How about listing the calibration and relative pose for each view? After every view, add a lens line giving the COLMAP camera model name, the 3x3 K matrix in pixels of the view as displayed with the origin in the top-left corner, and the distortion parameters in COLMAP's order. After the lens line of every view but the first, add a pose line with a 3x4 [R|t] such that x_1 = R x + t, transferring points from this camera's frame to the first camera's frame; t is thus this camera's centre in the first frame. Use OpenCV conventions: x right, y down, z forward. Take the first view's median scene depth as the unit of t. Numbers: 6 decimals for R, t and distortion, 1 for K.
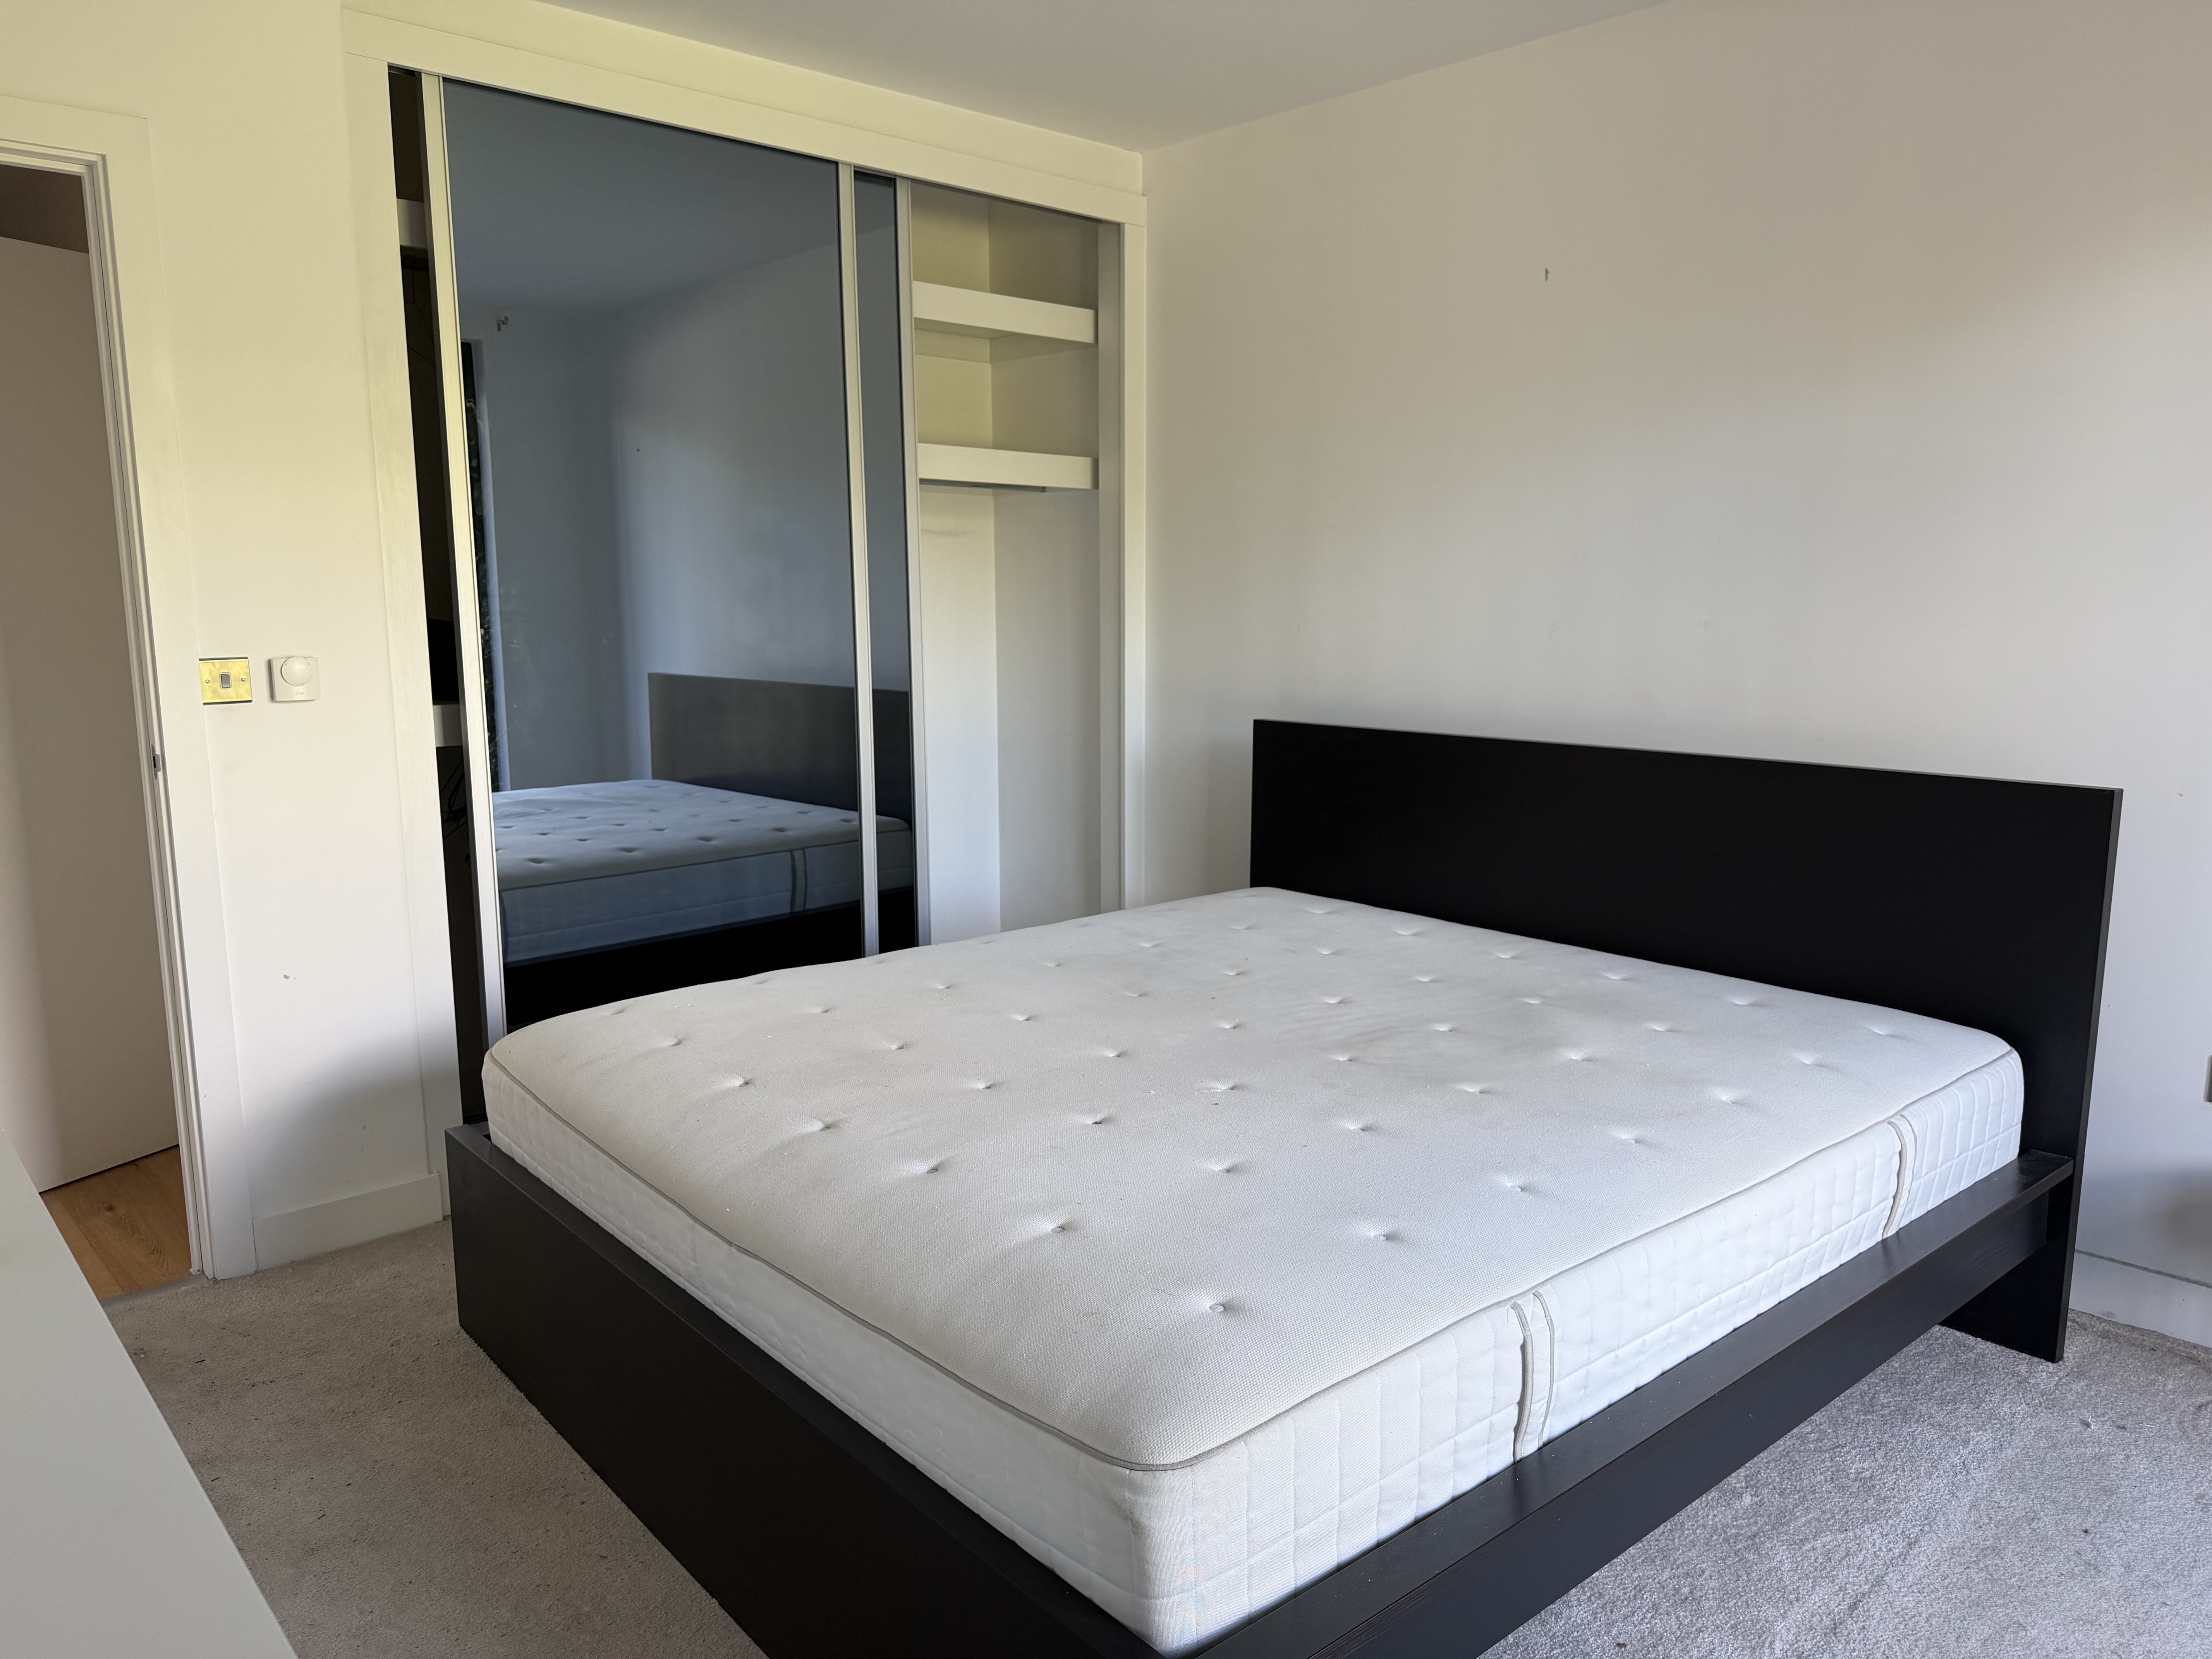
lens RADIAL K [[1562.2, 0, 1120.6], [0, 1562.2, 824.0], [0, 0, 1]] dist [0.017475, -0.041287]
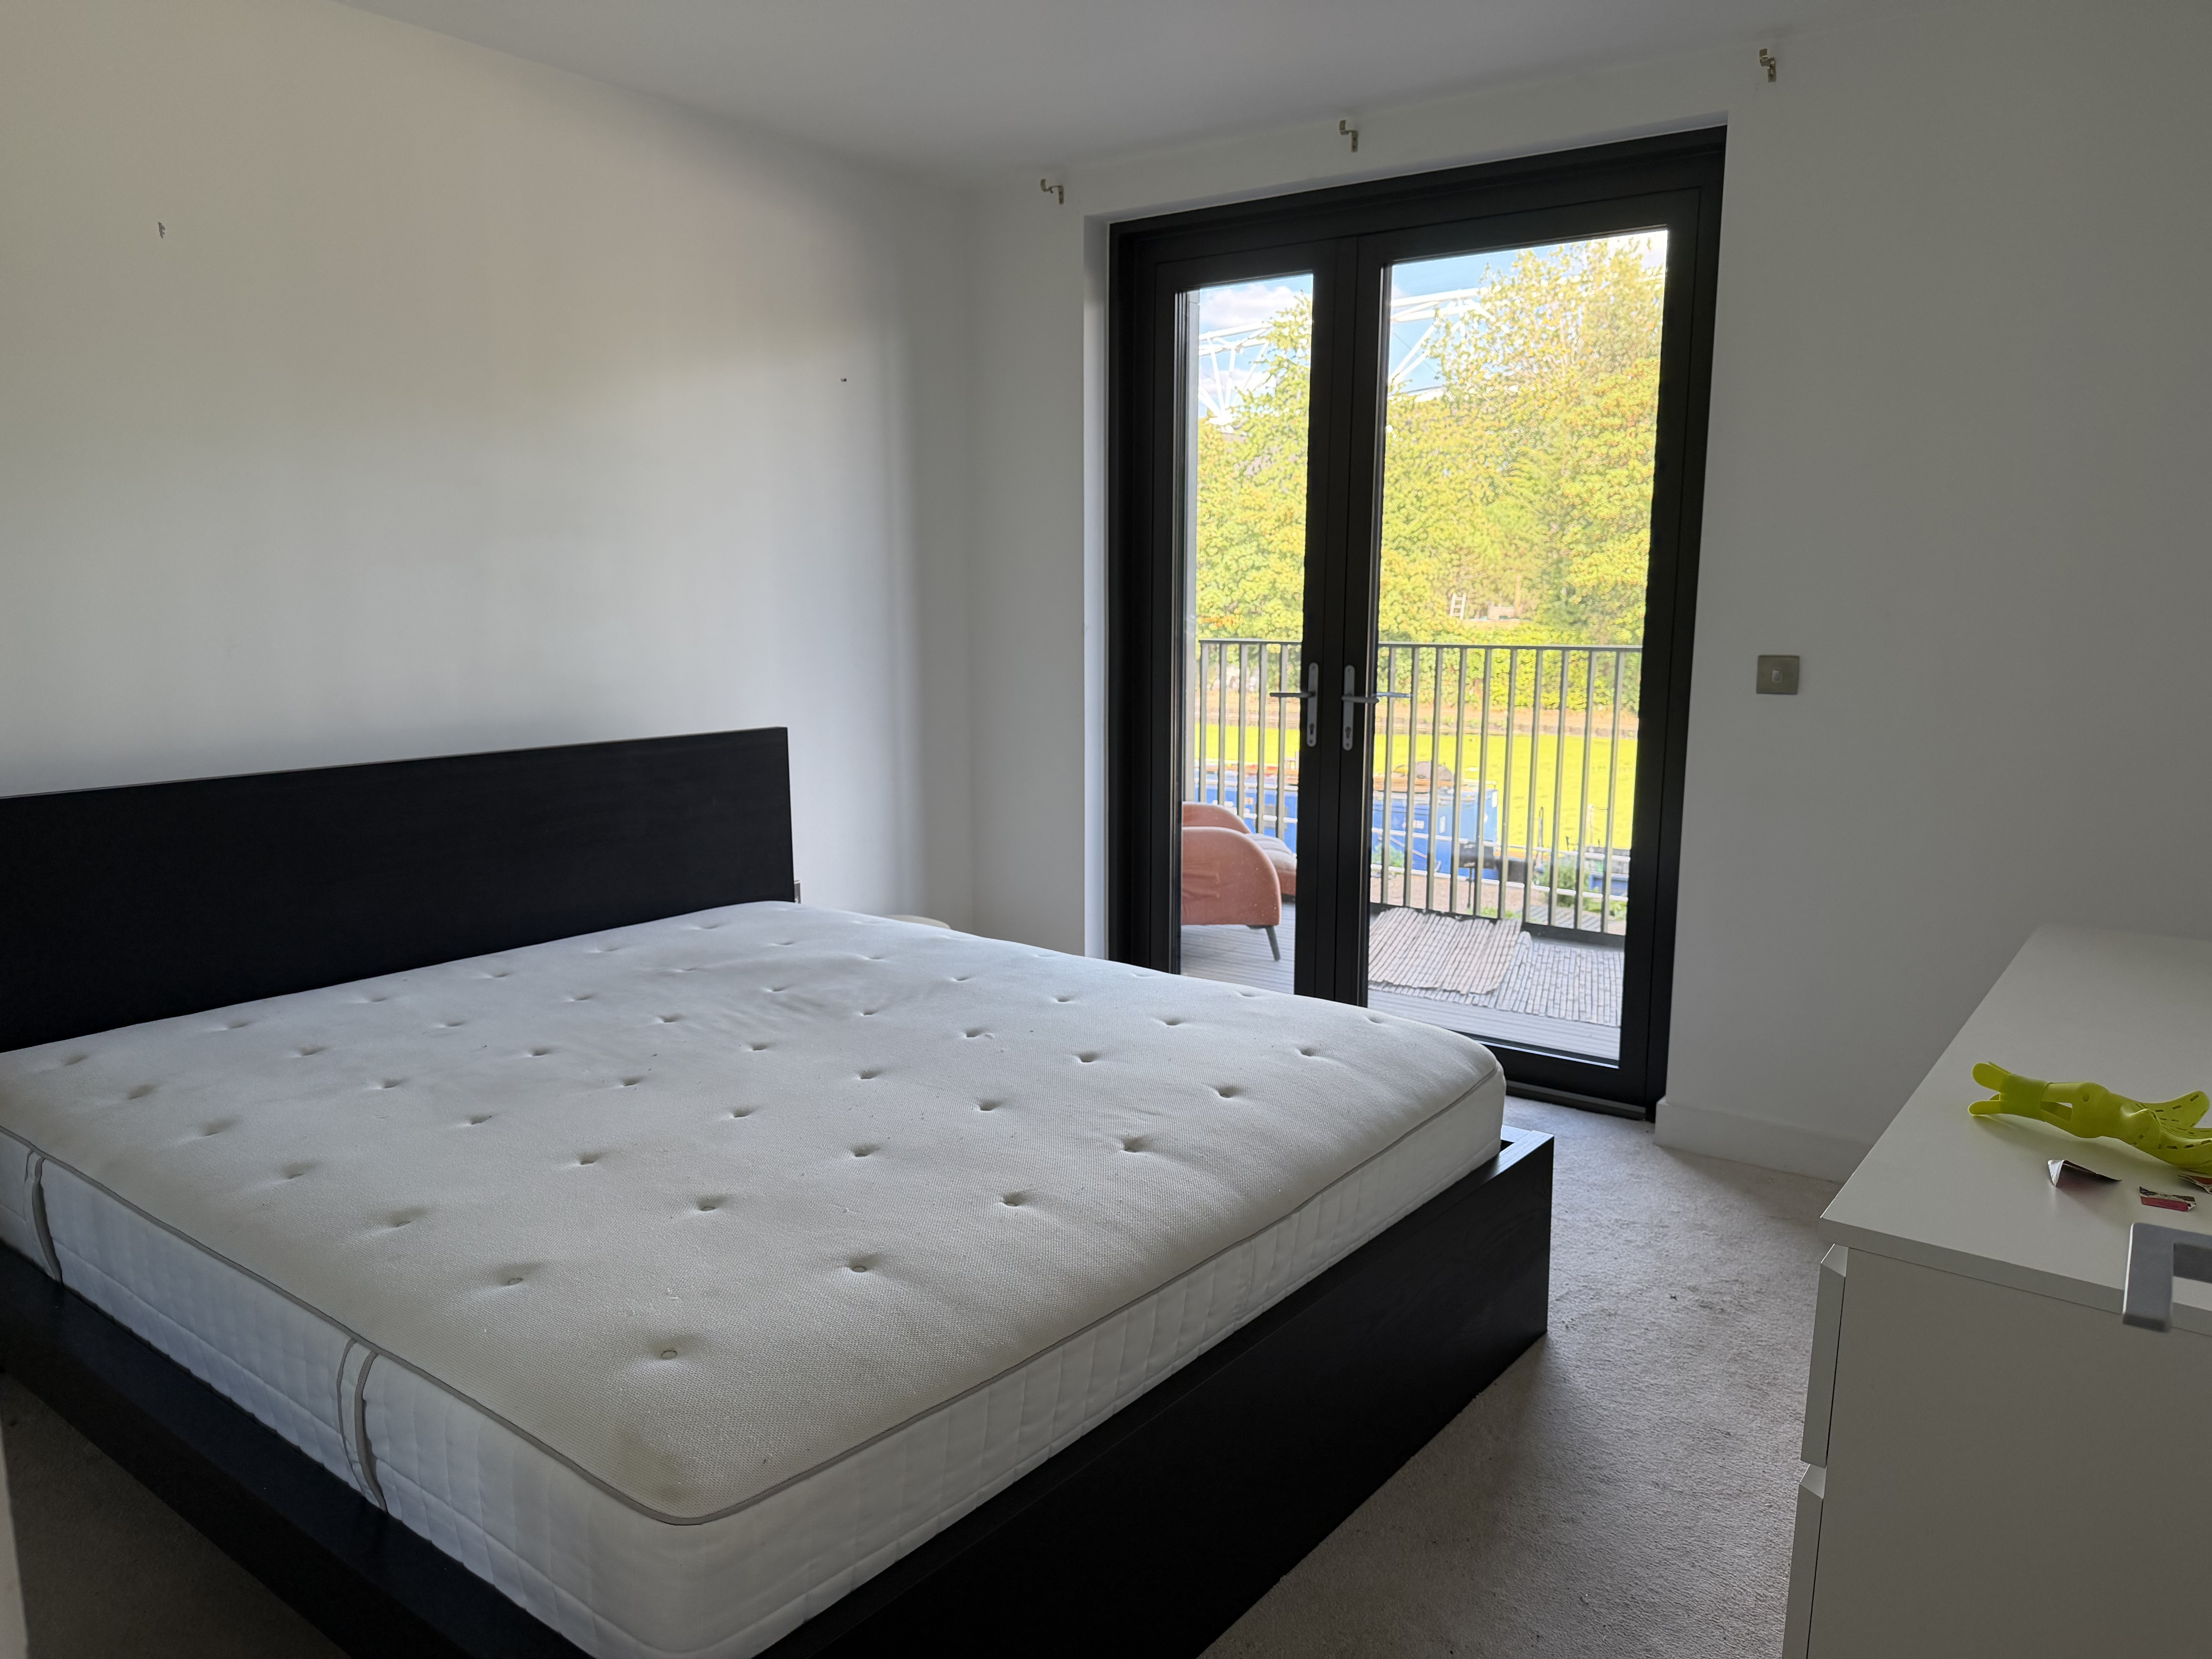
lens RADIAL K [[1562.2, 0, 1113.2], [0, 1562.2, 825.2], [0, 0, 1]] dist [0.017475, -0.041287]
pose [[-0.197338, -0.154705, 0.968052, -0.908212], [0.147180, 0.971603, 0.185275, -0.157316], [-0.969224, 0.179039, -0.168965, 0.922482]]
